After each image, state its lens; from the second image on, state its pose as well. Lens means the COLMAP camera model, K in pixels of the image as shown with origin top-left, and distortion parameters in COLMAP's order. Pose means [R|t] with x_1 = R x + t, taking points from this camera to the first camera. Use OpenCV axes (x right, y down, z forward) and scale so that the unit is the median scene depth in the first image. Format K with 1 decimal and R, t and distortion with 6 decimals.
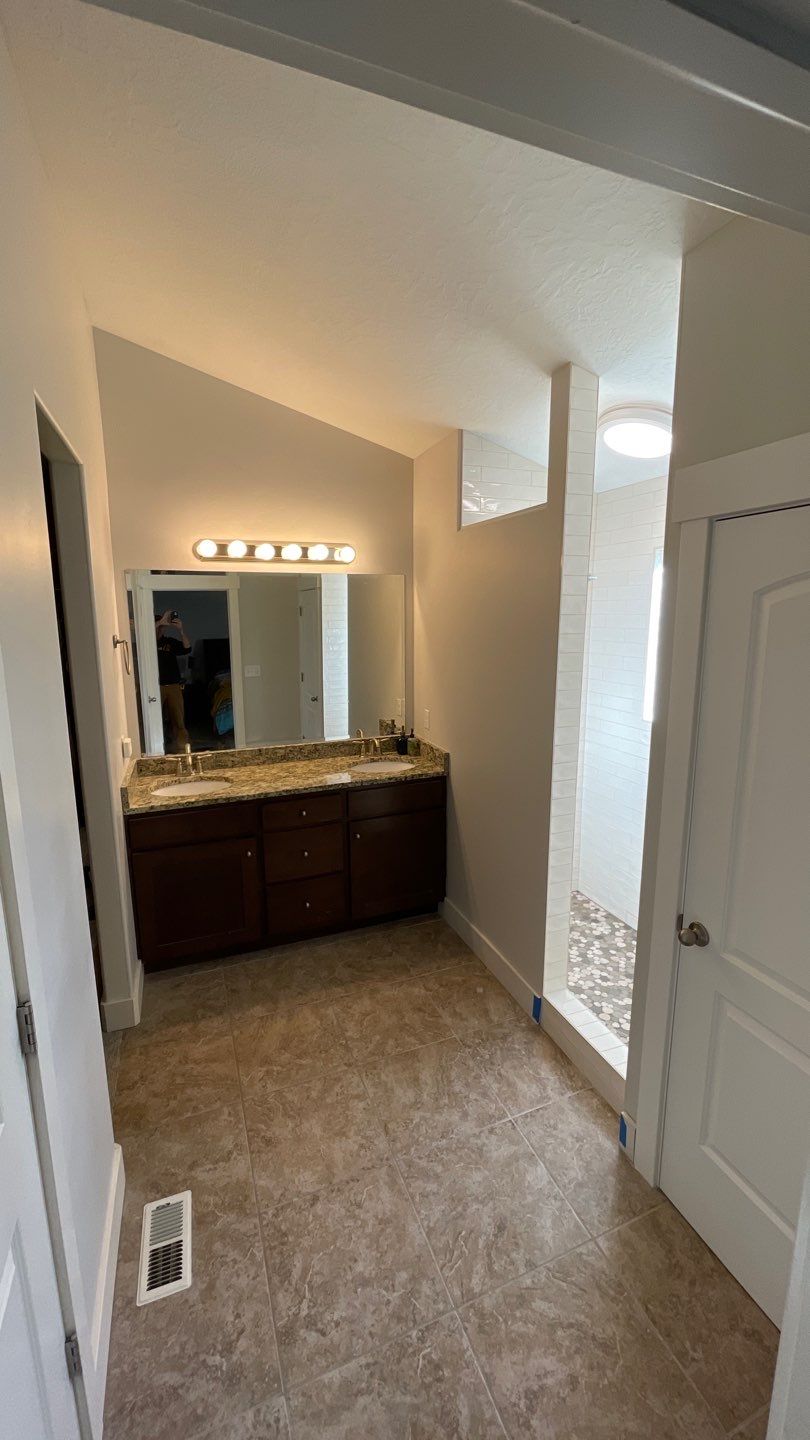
lens RADIAL K [[582.2, 0, 408.5], [0, 582.2, 712.7], [0, 0, 1]] dist [-0.001816, -0.000207]
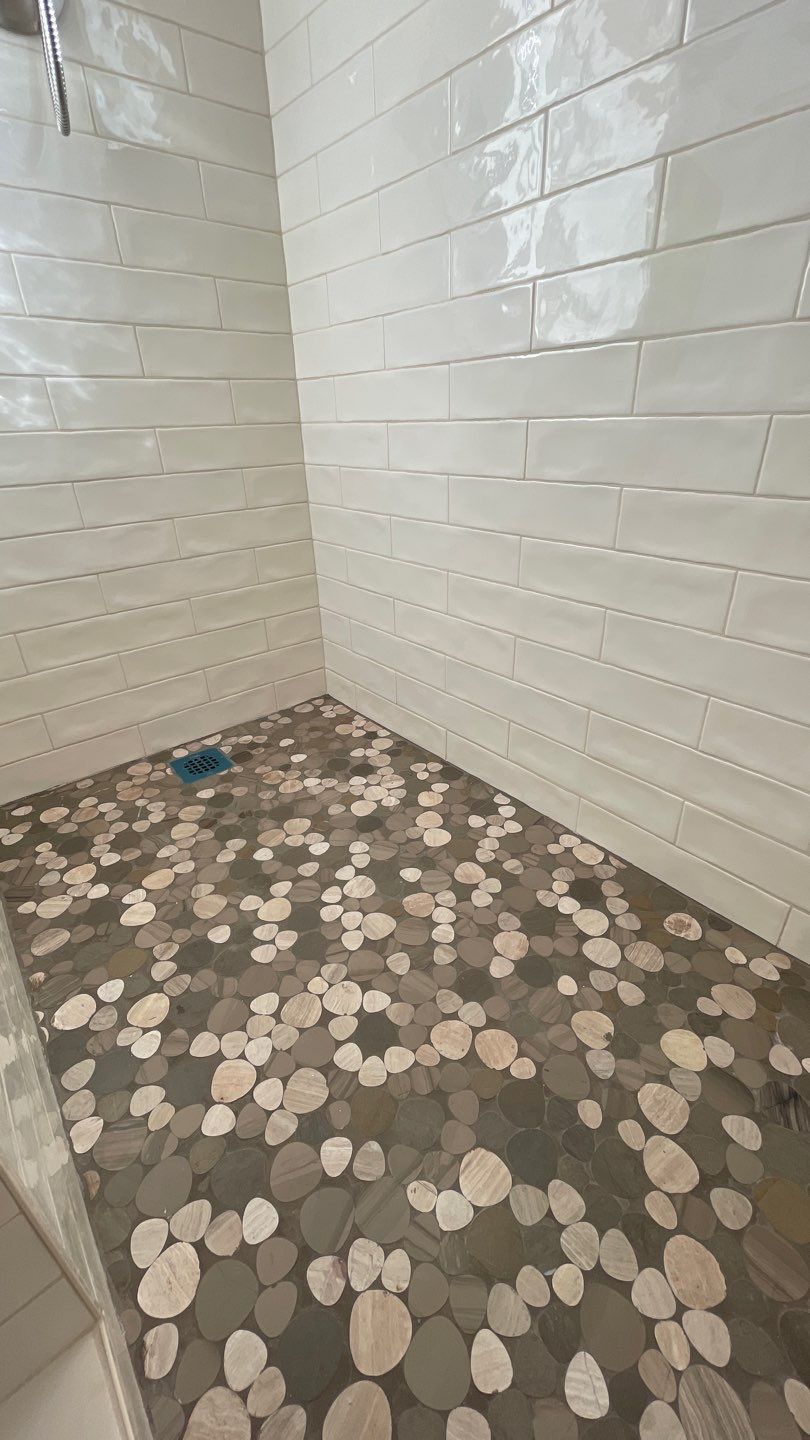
lens RADIAL K [[582.2, 0, 408.5], [0, 582.2, 712.7], [0, 0, 1]] dist [-0.001816, -0.000207]
pose [[0.946993, -0.158120, 0.279648, 0.272340], [0.071672, 0.952533, 0.295878, 0.241043], [-0.313159, -0.260151, 0.913375, 0.731590]]
